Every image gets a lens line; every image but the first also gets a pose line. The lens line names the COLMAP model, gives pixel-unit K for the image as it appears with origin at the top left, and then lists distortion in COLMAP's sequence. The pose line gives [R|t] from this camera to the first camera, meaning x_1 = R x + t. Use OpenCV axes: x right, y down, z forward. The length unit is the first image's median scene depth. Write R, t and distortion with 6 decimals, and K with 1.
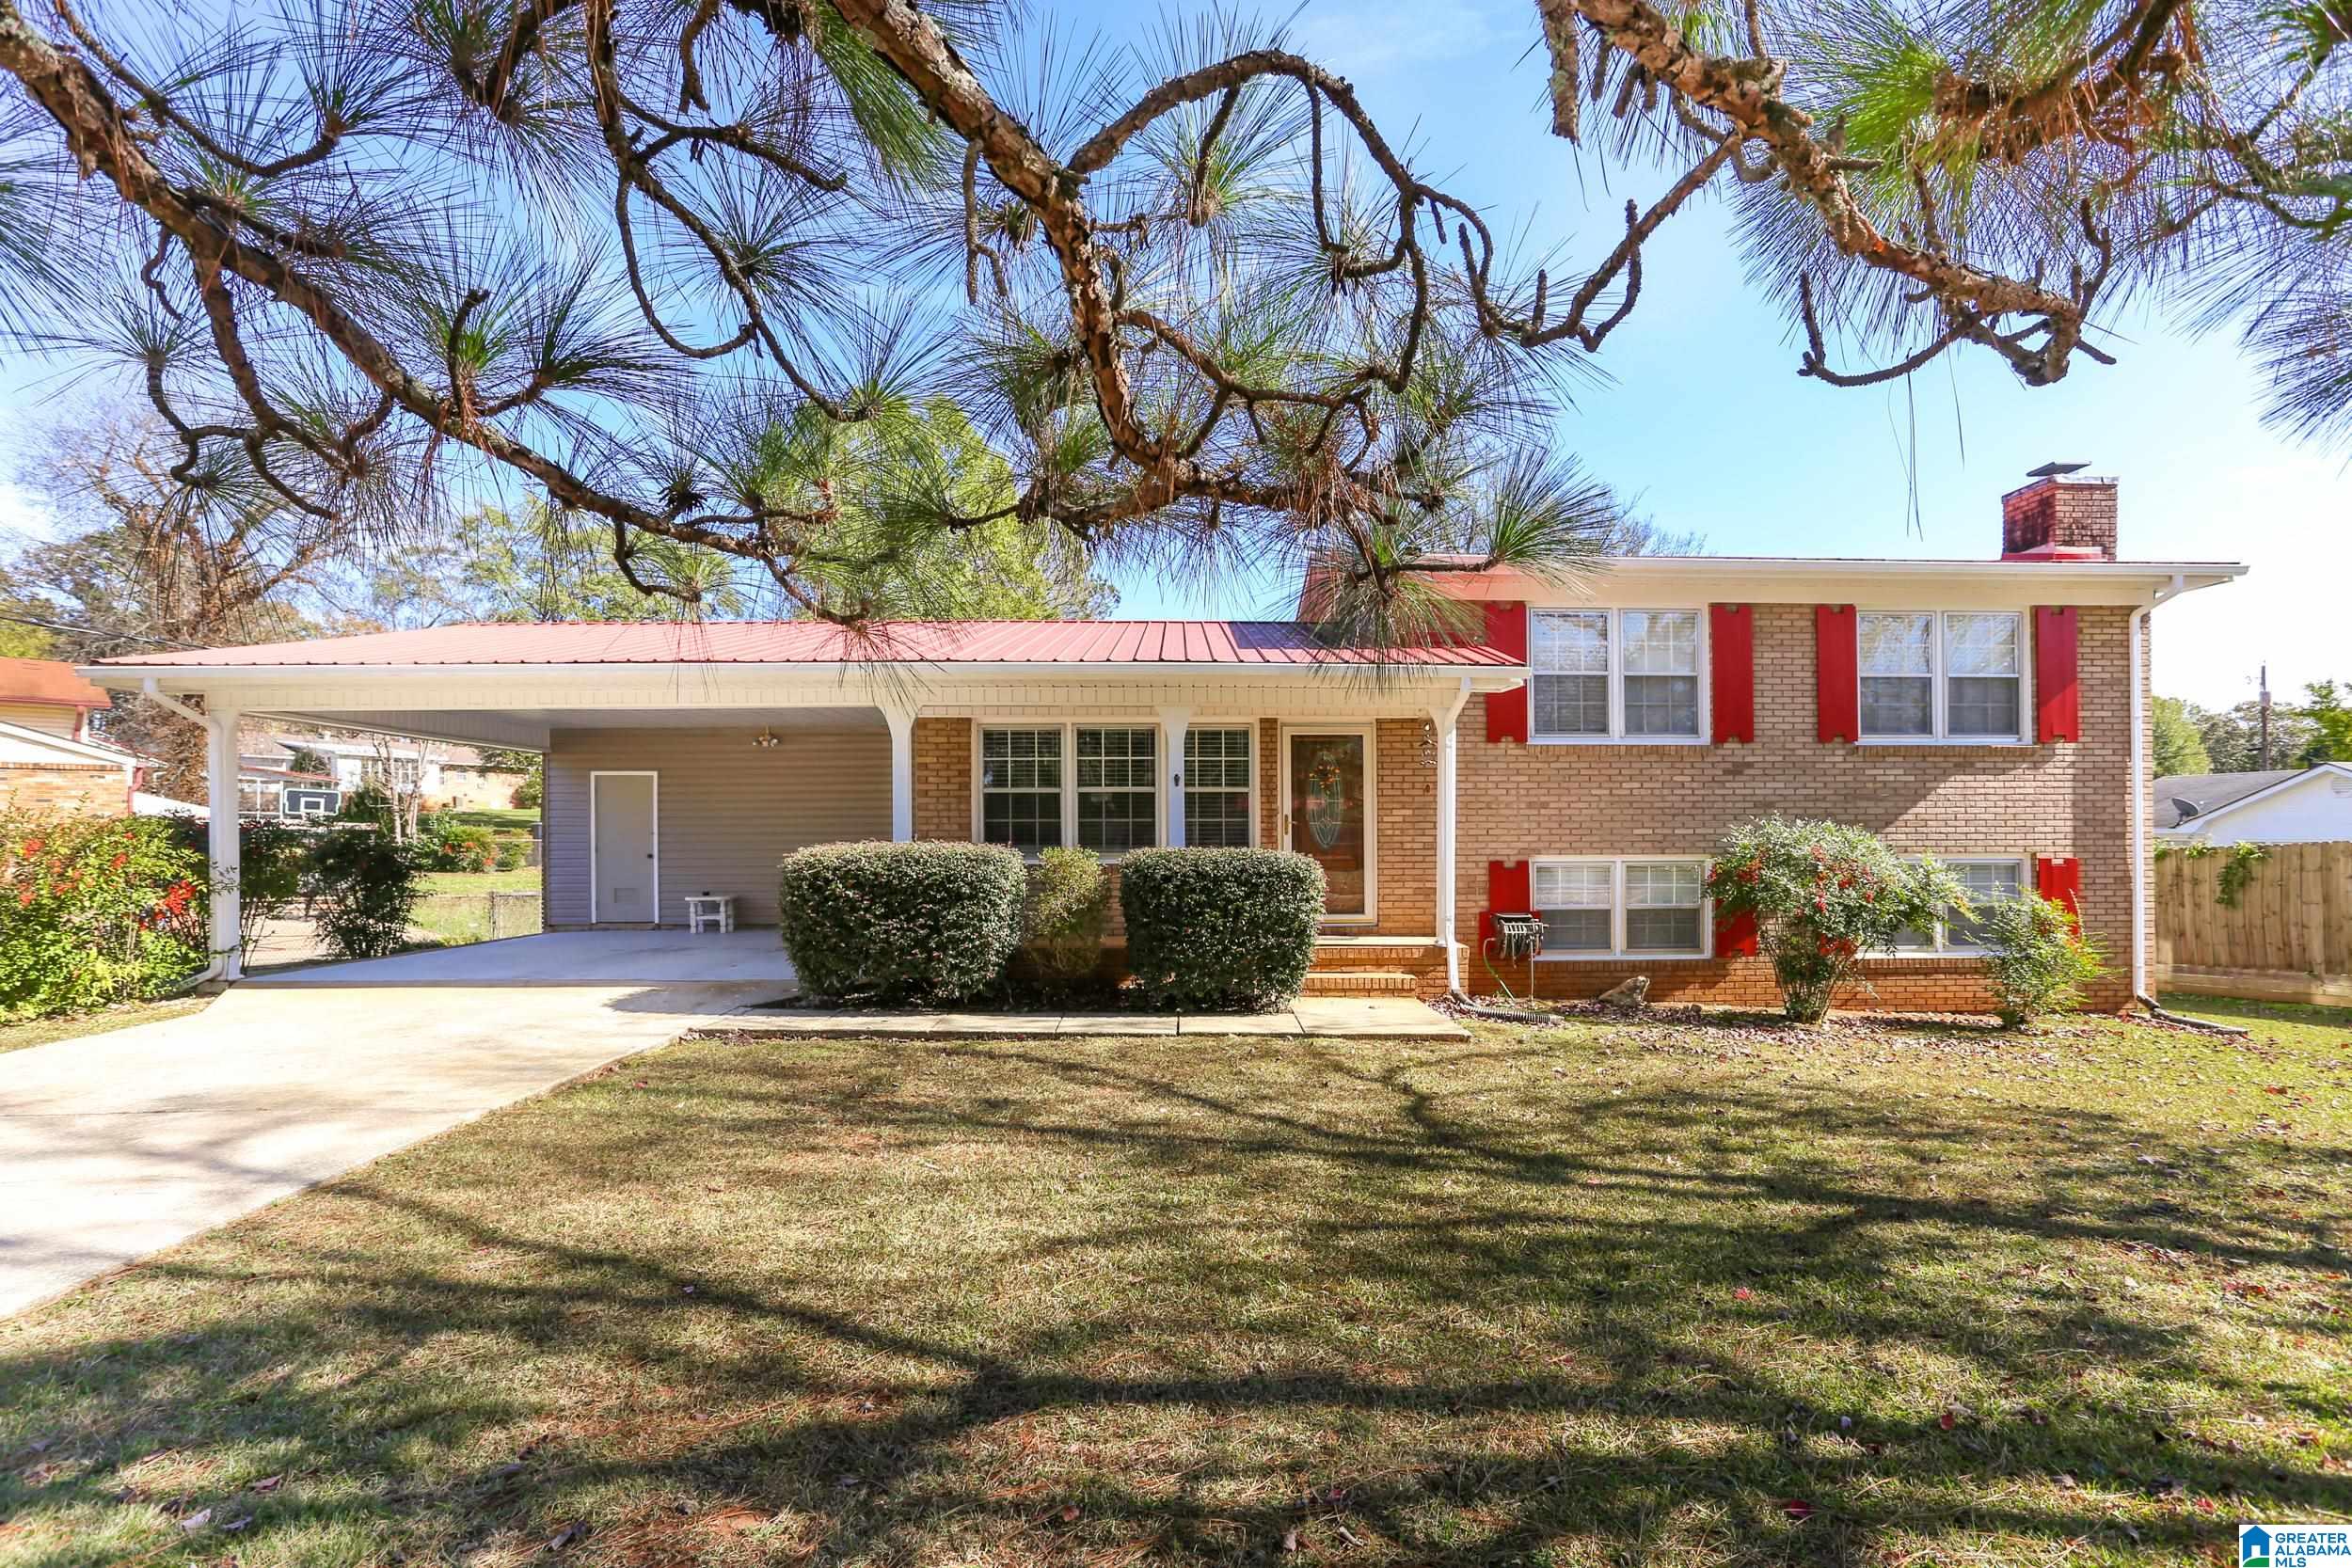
lens RADIAL K [[1213.8, 0, 1234.5], [0, 1213.8, 830.6], [0, 0, 1]] dist [-0.012146, 0.000126]
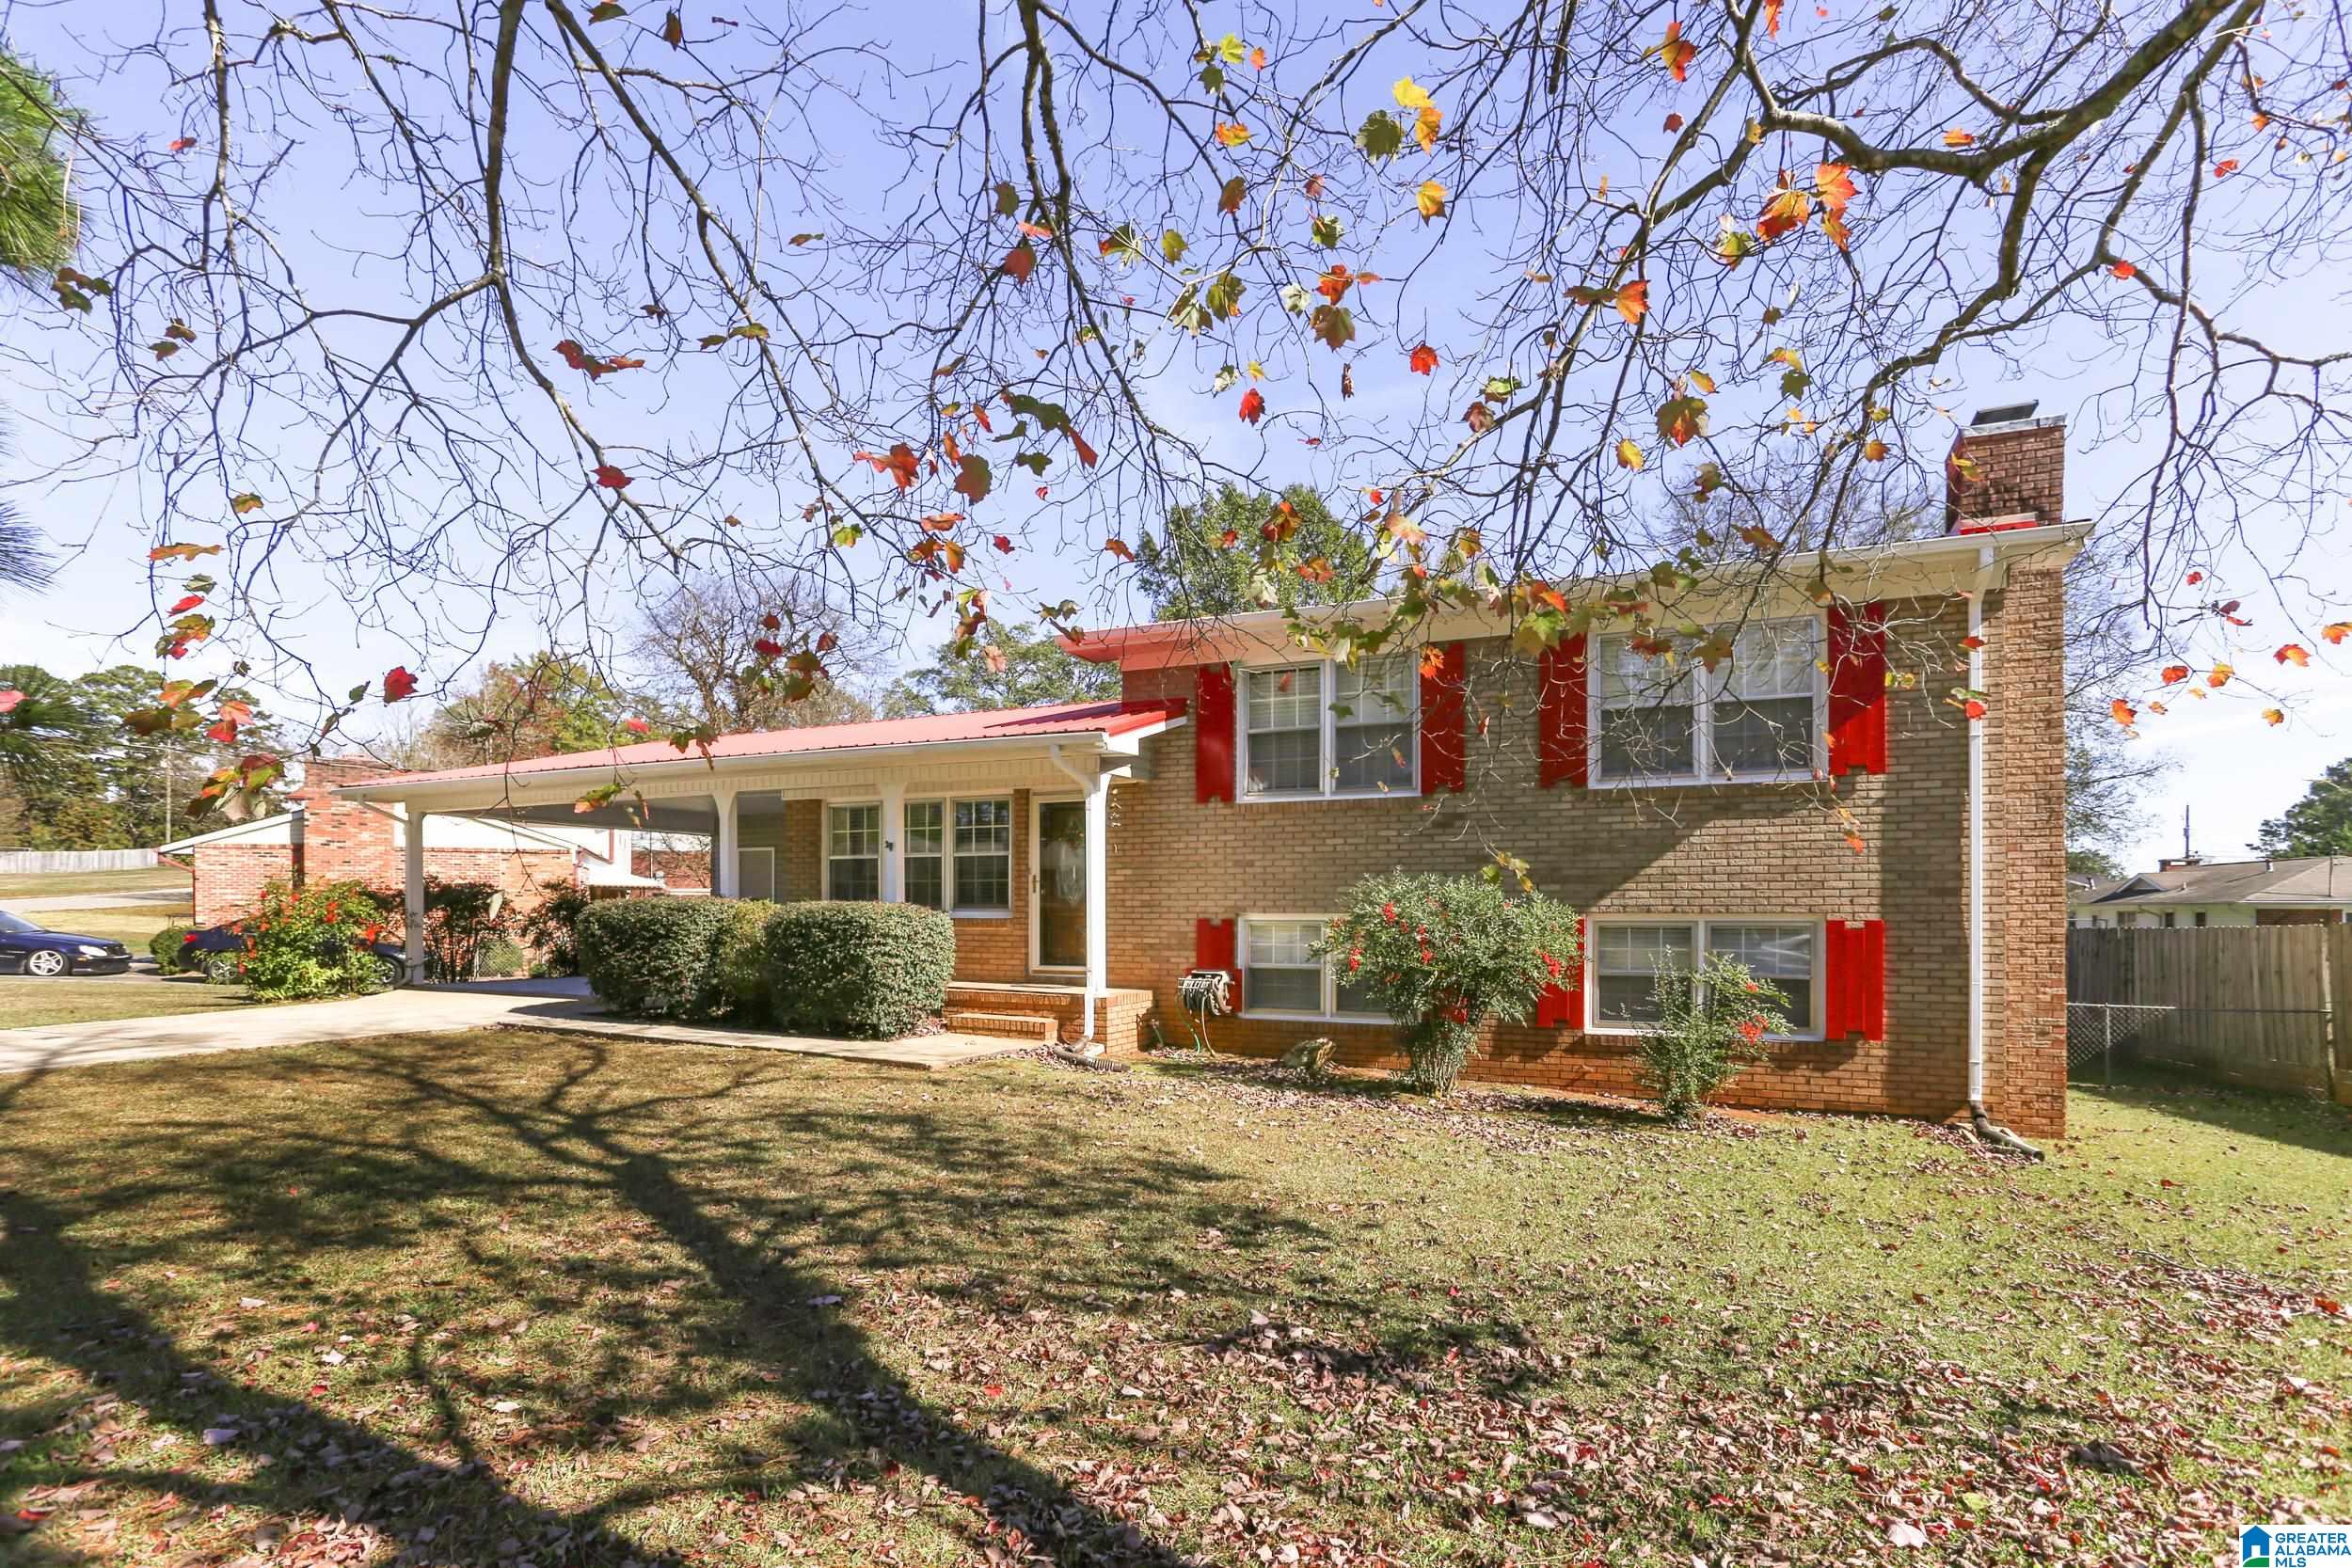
lens RADIAL K [[1196.4, 0, 1132.0], [0, 1196.4, 908.6], [0, 0, 1]] dist [-0.026519, 0.000285]
pose [[0.868414, 0.003521, -0.495828, 0.657185], [-0.002456, 0.999993, 0.002801, 0.013956], [0.495834, -0.001214, 0.868416, 0.089530]]
